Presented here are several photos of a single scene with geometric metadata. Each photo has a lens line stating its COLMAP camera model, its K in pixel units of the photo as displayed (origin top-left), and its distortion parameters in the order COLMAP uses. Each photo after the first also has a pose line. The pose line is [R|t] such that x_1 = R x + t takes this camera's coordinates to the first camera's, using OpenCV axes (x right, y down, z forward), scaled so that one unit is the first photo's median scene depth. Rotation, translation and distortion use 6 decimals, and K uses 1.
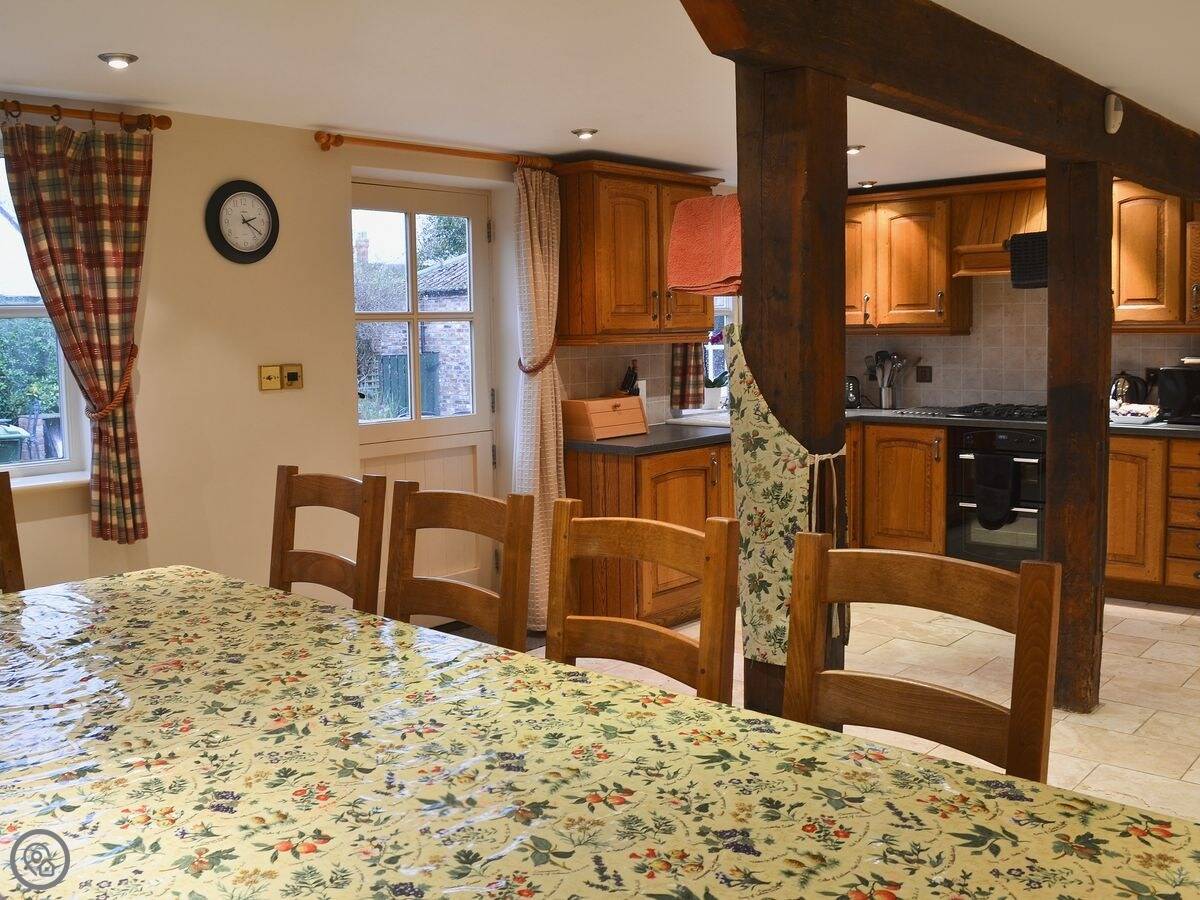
lens RADIAL K [[1084.5, 0, 600.0], [0, 1084.5, 450.0], [0, 0, 1]] dist [-0.057768, -0.004772]
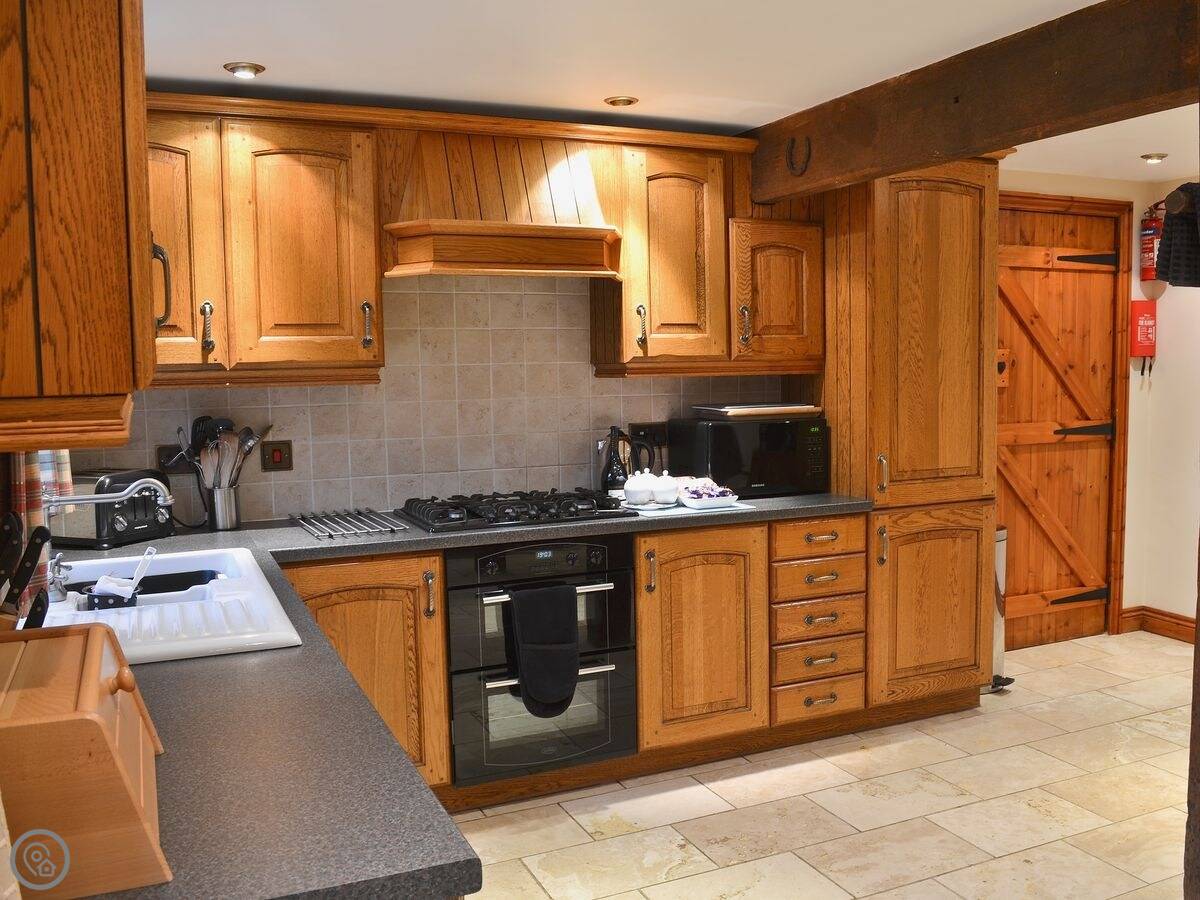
lens RADIAL K [[1084.5, 0, 600.0], [0, 1084.5, 450.0], [0, 0, 1]] dist [-0.057768, -0.004772]
pose [[0.401851, -0.068153, 0.913165, -0.133032], [0.108678, 0.993728, 0.026340, -0.074227], [-0.909233, 0.088656, 0.406737, 0.673166]]
